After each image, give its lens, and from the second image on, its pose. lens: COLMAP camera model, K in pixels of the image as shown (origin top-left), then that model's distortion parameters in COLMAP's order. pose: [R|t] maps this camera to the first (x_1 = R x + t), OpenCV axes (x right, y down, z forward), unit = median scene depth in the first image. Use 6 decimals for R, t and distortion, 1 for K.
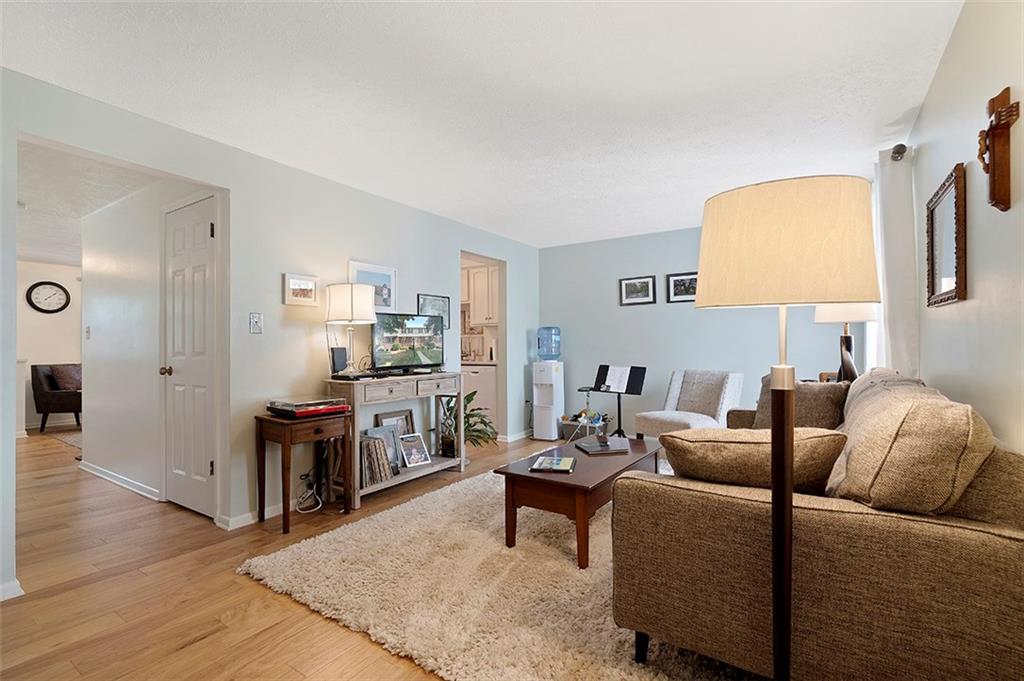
lens RADIAL K [[466.0, 0, 512.0], [0, 466.0, 340.5], [0, 0, 1]] dist [0.002040, 0.000456]
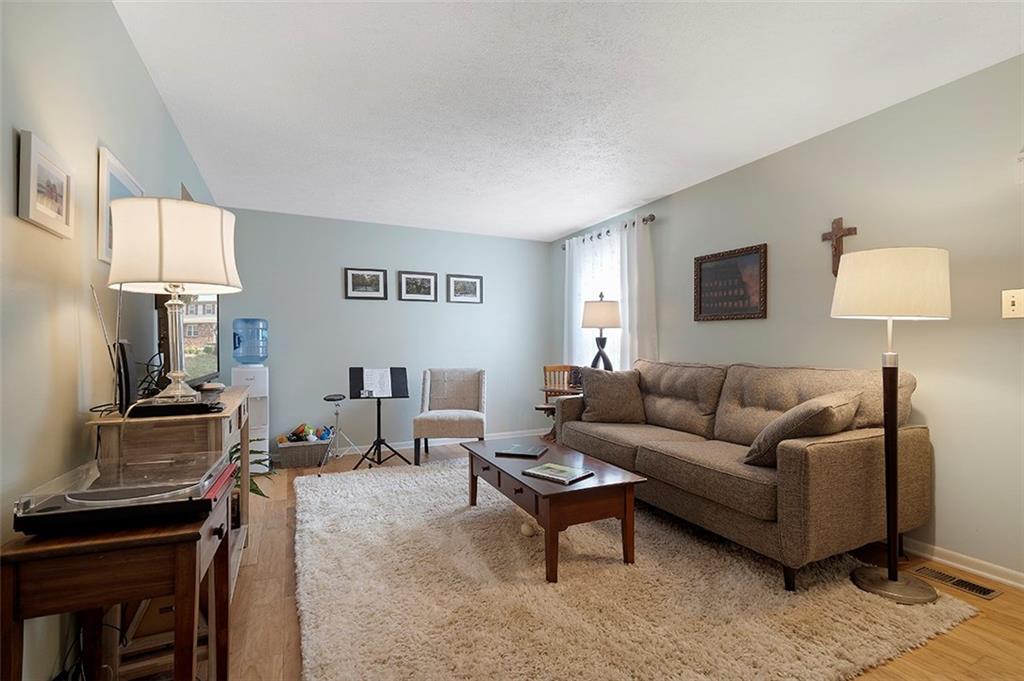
lens RADIAL K [[466.0, 0, 512.0], [0, 466.0, 340.5], [0, 0, 1]] dist [0.002040, 0.000456]
pose [[0.507598, 0.013611, 0.861486, -0.377912], [-0.009763, 0.999902, -0.010045, 0.009369], [-0.861539, -0.003312, 0.507681, 0.315181]]
